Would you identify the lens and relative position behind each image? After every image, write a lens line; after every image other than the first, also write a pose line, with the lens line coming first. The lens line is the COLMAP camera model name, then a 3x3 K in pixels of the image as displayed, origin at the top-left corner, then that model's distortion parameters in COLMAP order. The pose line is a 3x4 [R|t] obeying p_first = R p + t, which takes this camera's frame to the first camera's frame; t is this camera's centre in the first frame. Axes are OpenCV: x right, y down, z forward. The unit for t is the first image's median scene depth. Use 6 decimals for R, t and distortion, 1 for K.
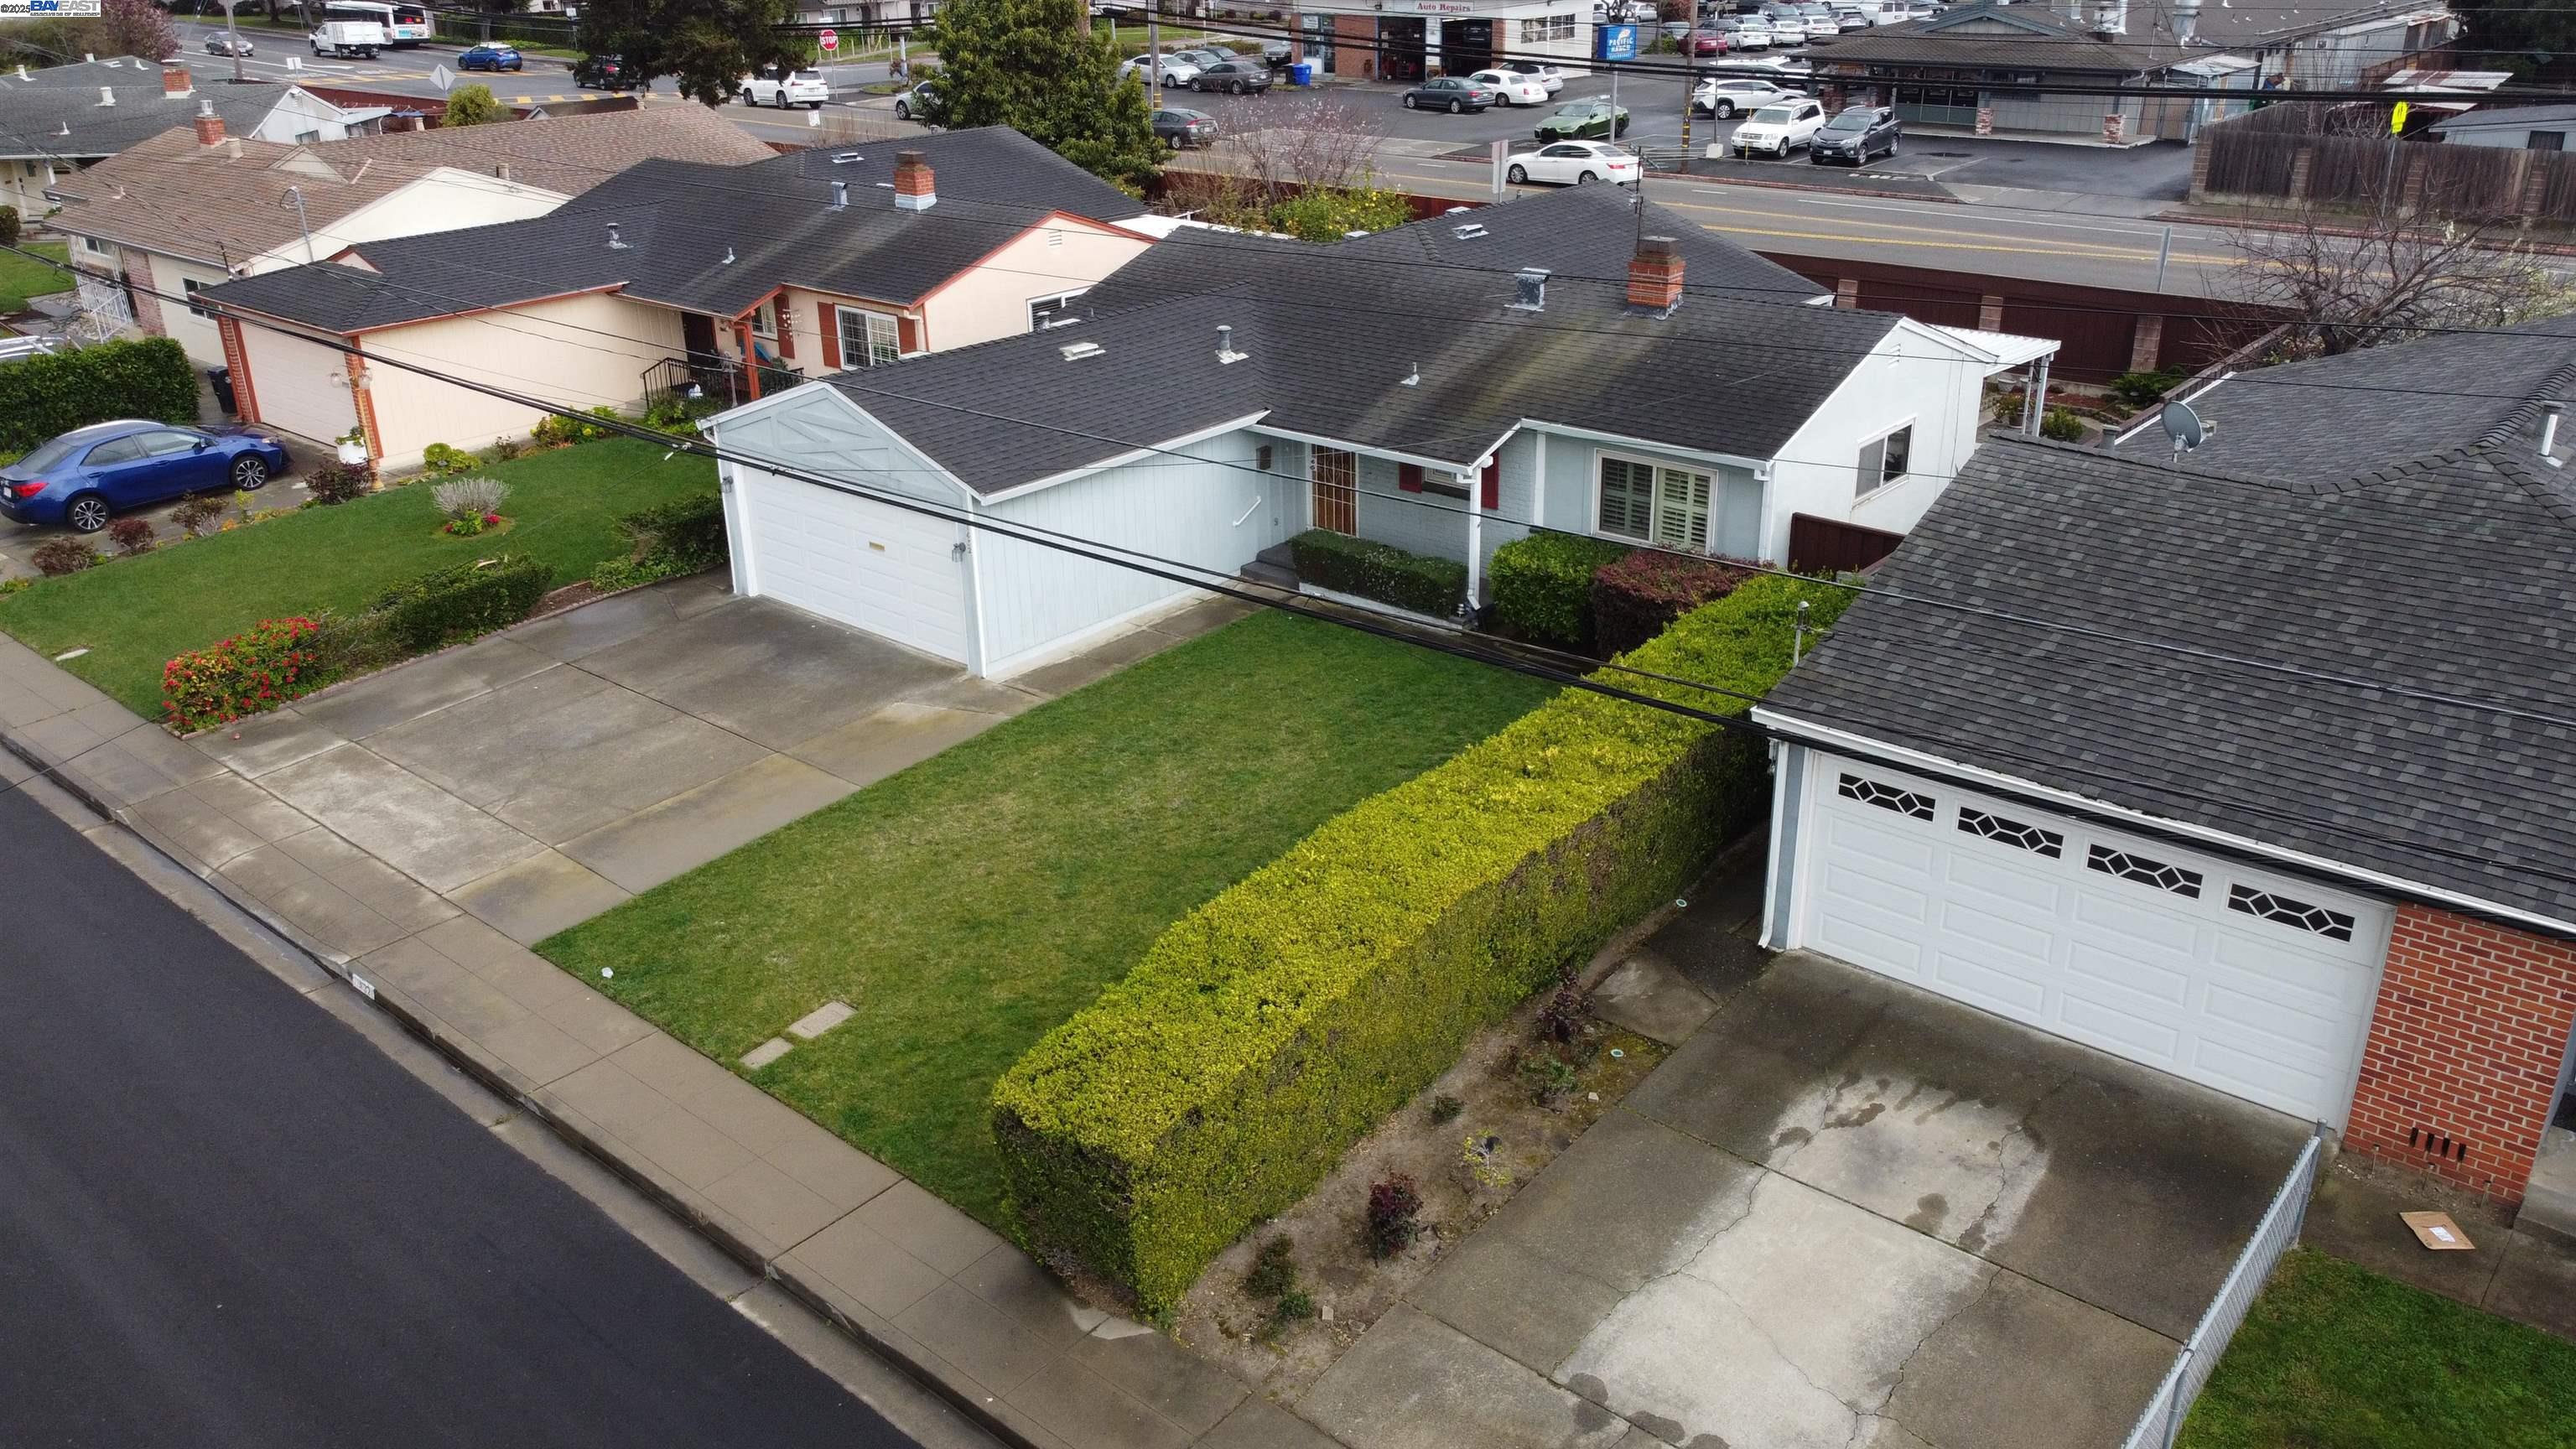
lens RADIAL K [[1945.8, 0, 1297.8], [0, 1945.8, 719.8], [0, 0, 1]] dist [0.003727, -0.005454]
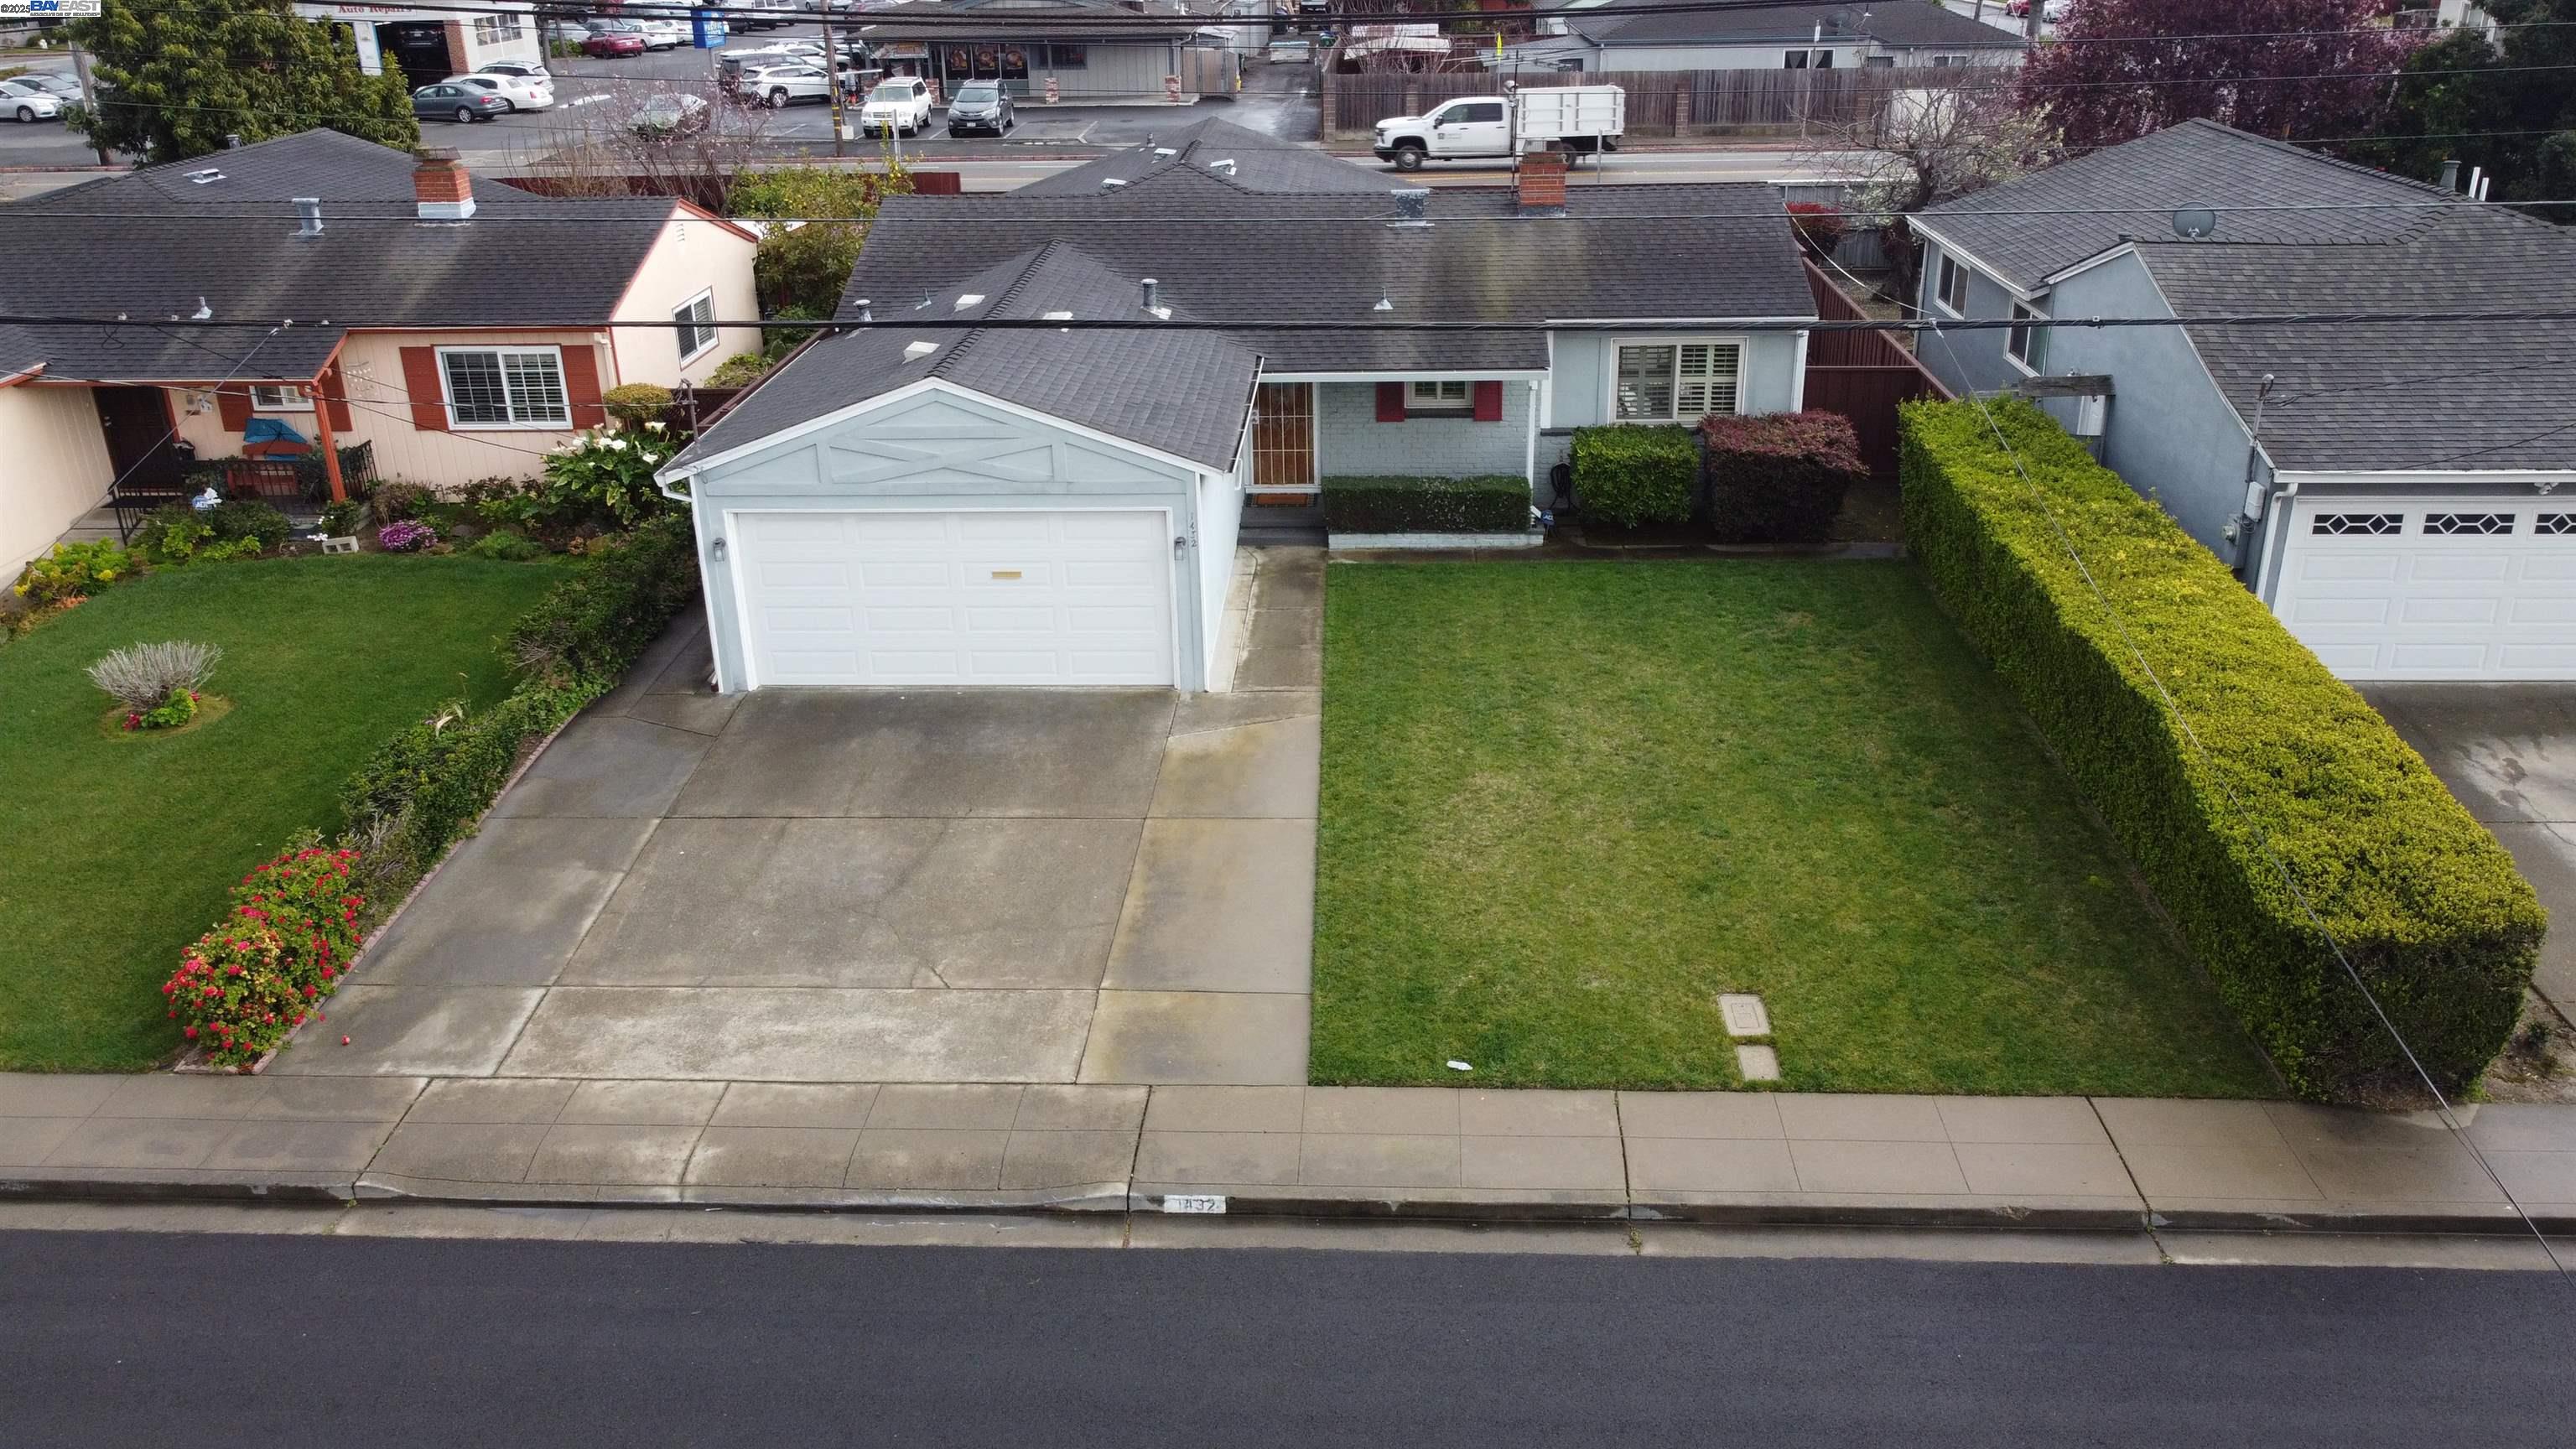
lens RADIAL K [[1945.8, 0, 1295.4], [0, 1945.8, 717.0], [0, 0, 1]] dist [0.003727, -0.005454]
pose [[0.788953, -0.240471, 0.565444, -0.643153], [0.246337, 0.966833, 0.067464, -0.061198], [-0.562913, 0.086064, 0.822023, 0.289694]]
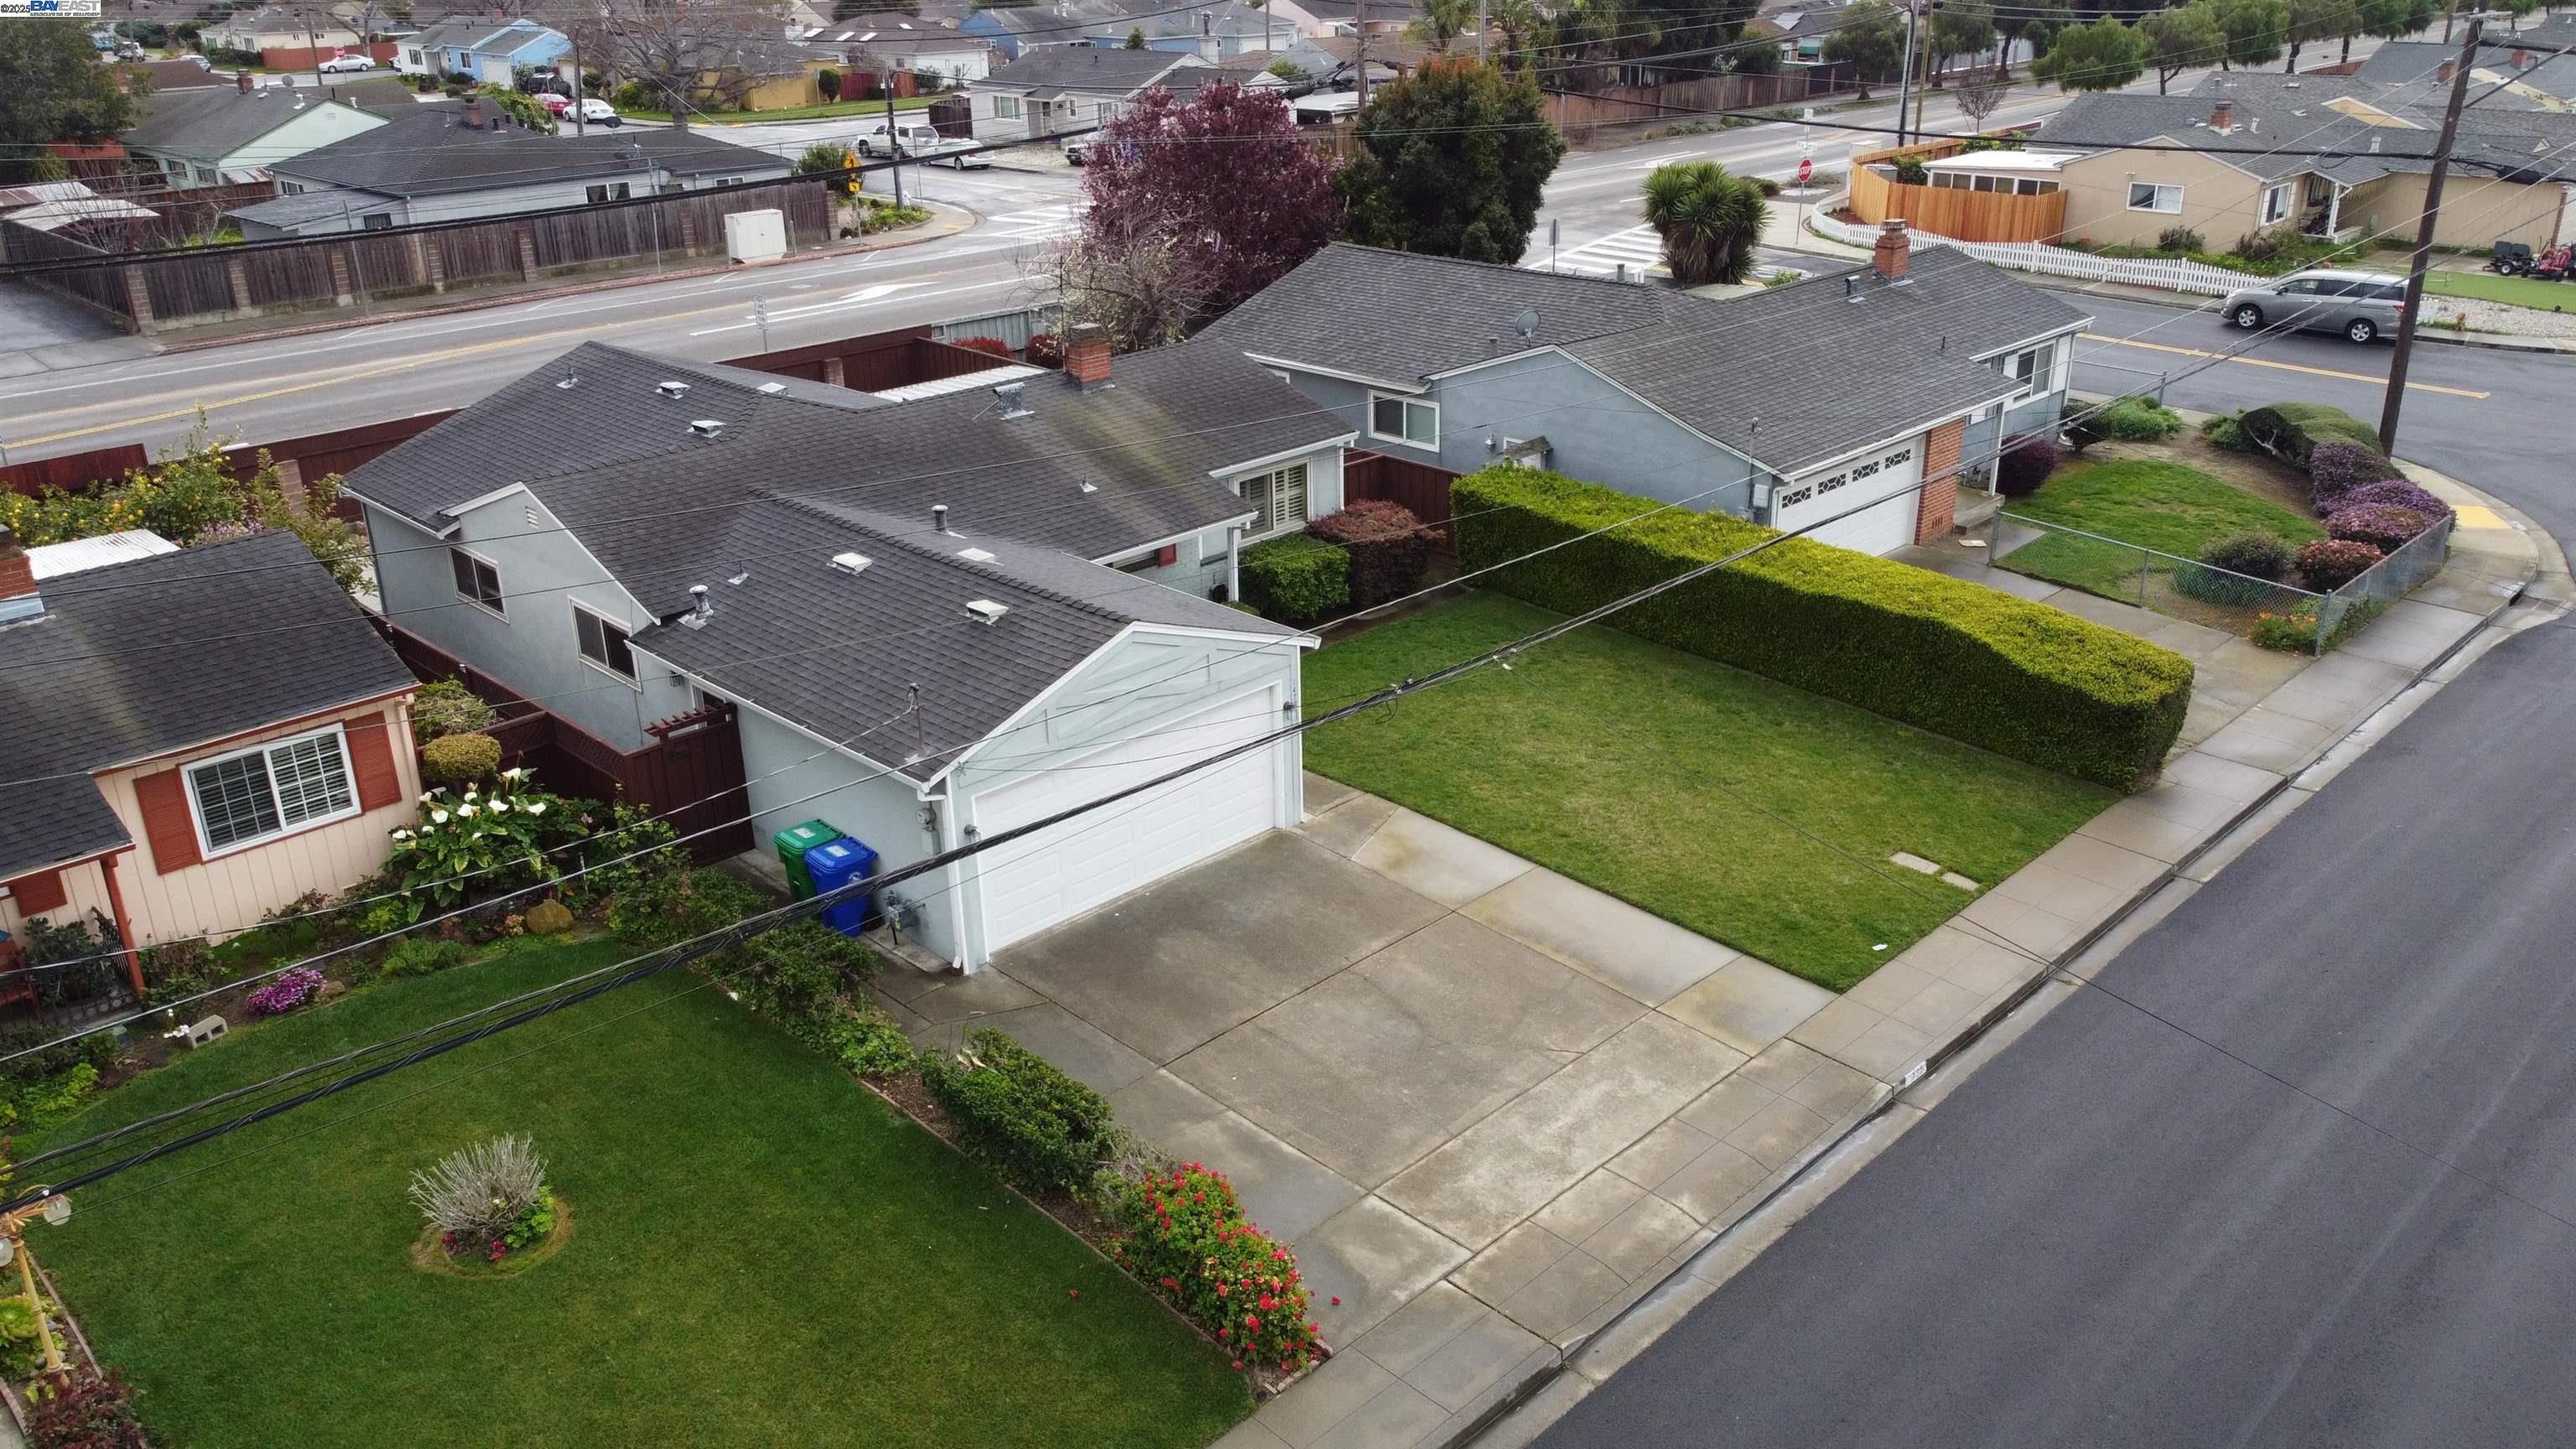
lens RADIAL K [[1945.8, 0, 1295.7], [0, 1945.8, 710.9], [0, 0, 1]] dist [0.003727, -0.005454]
pose [[0.079533, -0.364446, 0.927822, -1.137473], [0.404337, 0.862557, 0.304151, -0.401230], [-0.911146, 0.350962, 0.215961, 0.795015]]
